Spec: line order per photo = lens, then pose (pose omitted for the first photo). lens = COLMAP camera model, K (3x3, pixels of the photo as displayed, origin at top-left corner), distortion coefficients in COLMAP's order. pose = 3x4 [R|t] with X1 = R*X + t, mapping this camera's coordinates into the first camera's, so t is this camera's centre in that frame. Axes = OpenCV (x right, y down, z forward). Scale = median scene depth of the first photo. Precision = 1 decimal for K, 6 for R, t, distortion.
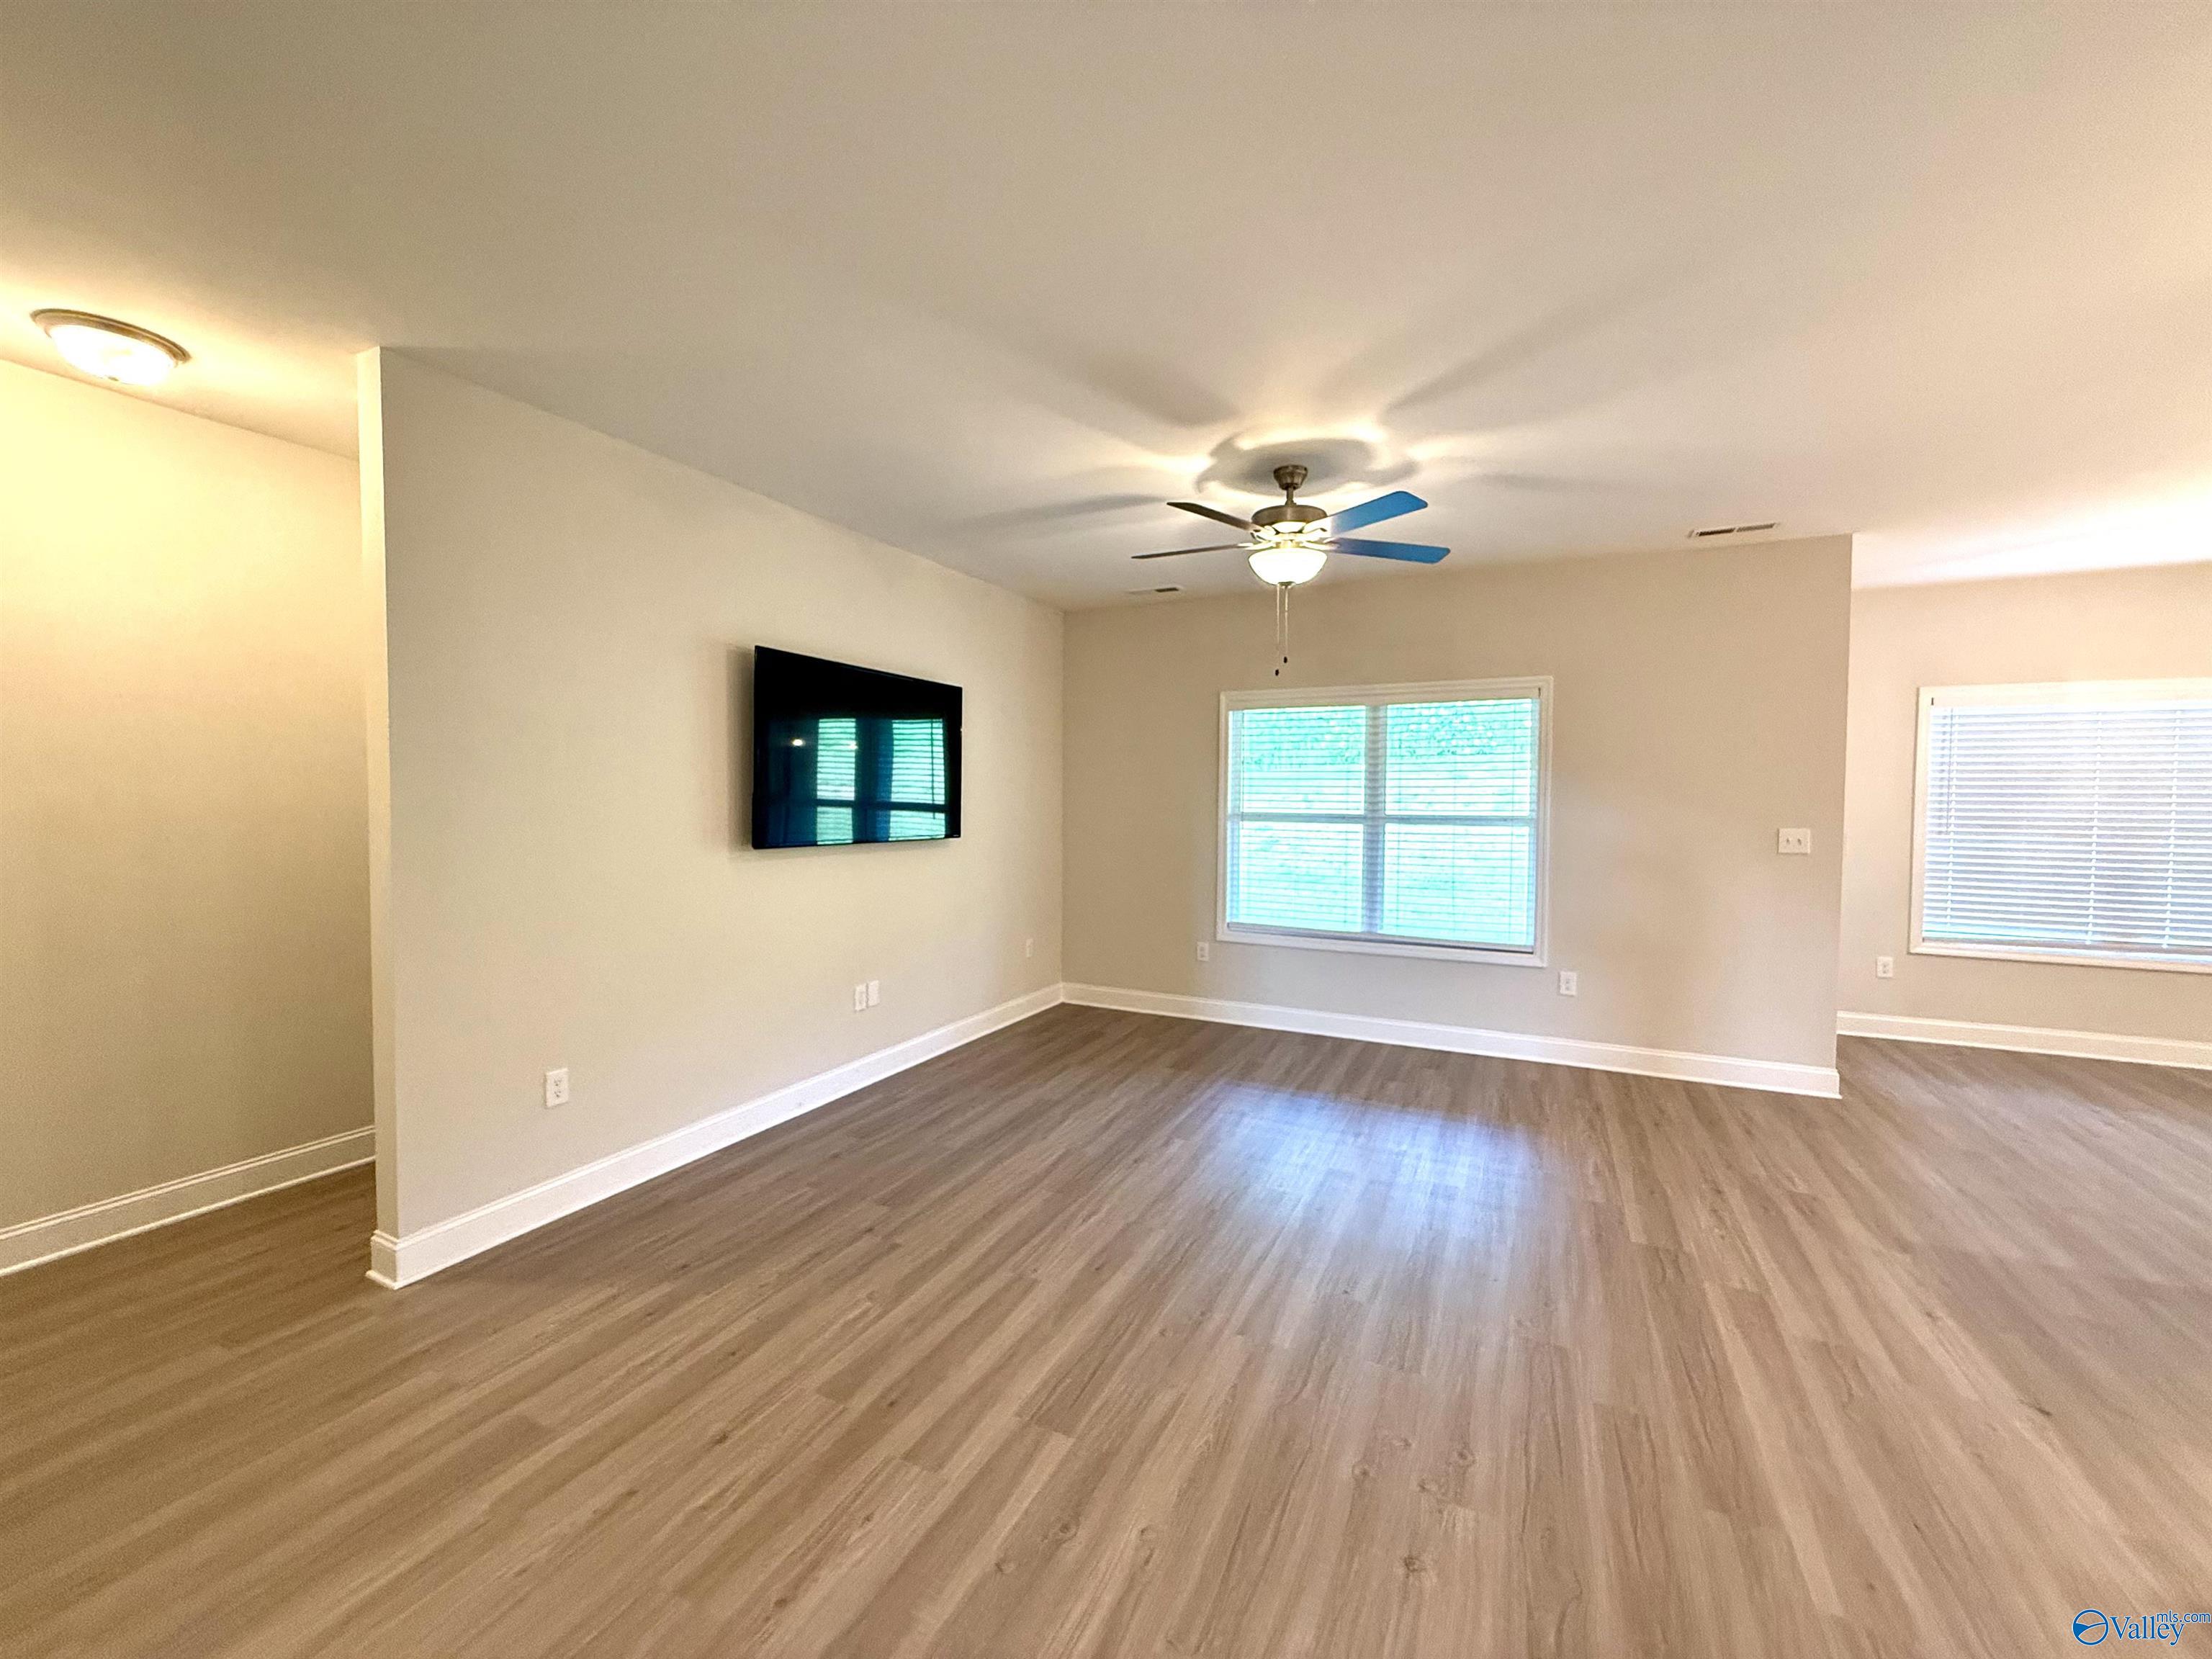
lens RADIAL K [[883.3, 0, 1100.9], [0, 883.3, 826.8], [0, 0, 1]] dist [0.001460, -0.000489]
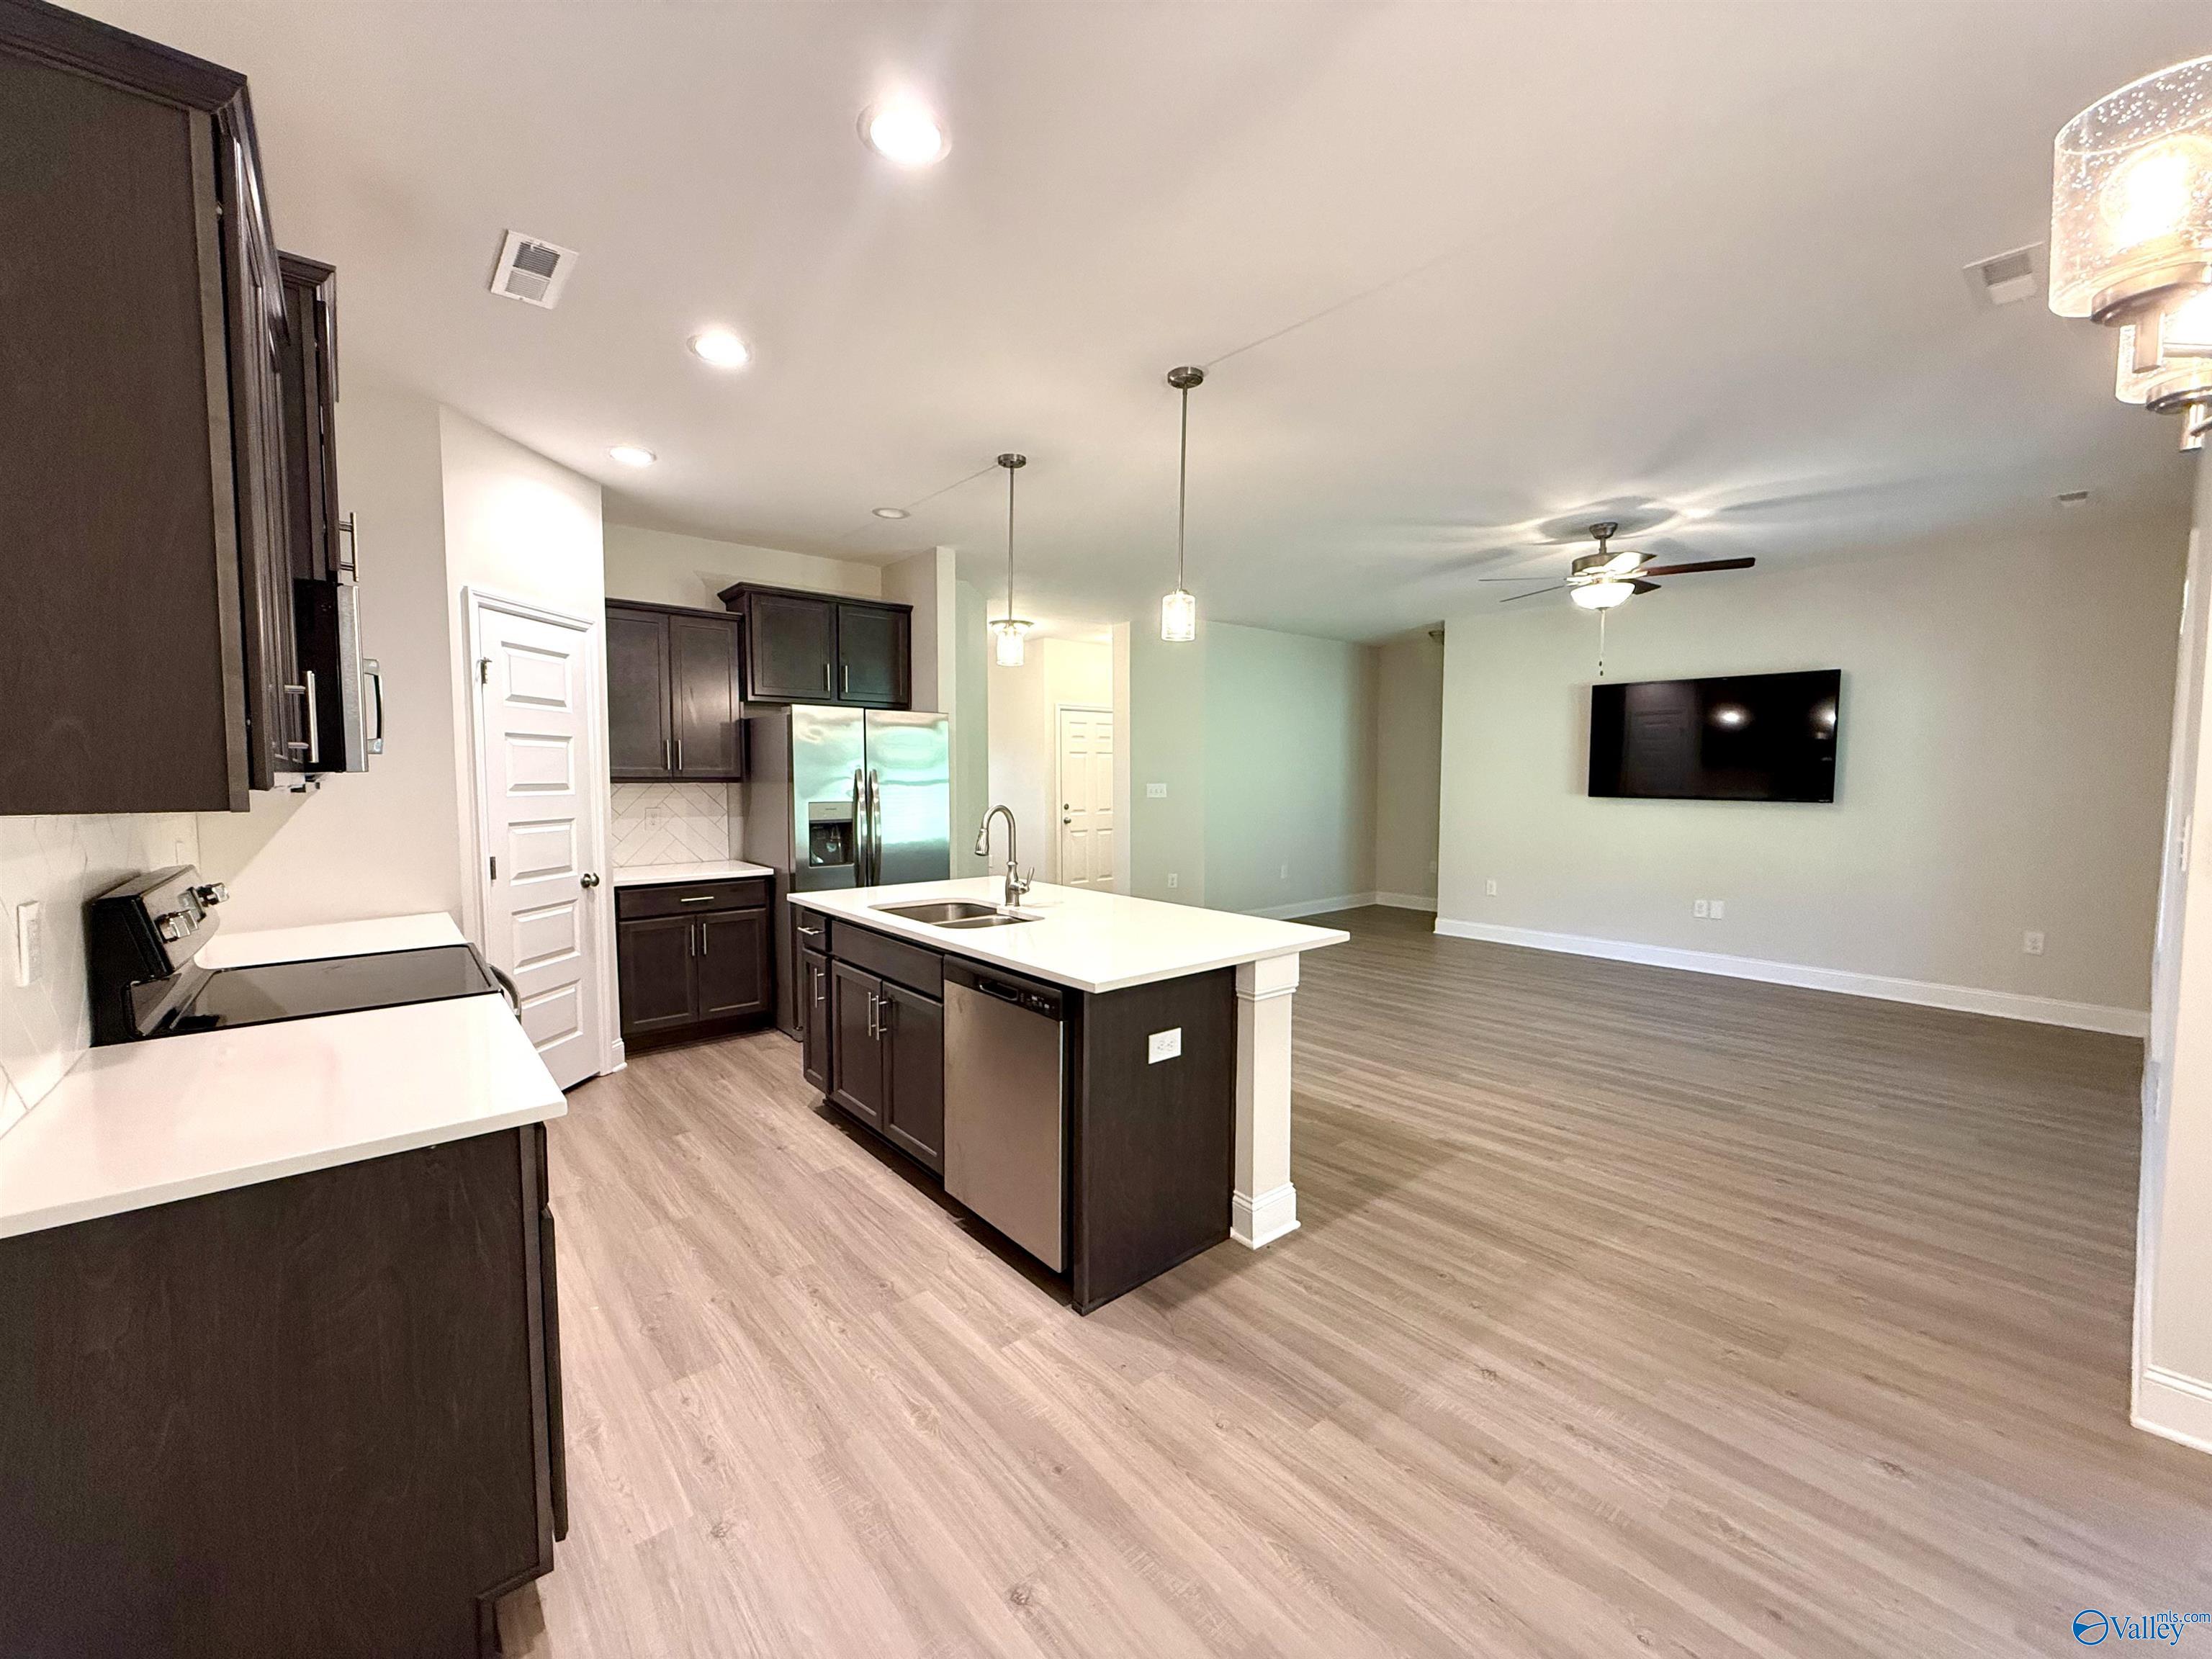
lens RADIAL K [[879.9, 0, 1101.0], [0, 879.9, 828.6], [0, 0, 1]] dist [-0.000281, 0.000119]
pose [[-0.400567, 0.051536, -0.914817, 1.467674], [-0.035300, 0.996808, 0.071612, -0.003734], [0.915587, 0.060978, -0.397469, 0.699307]]
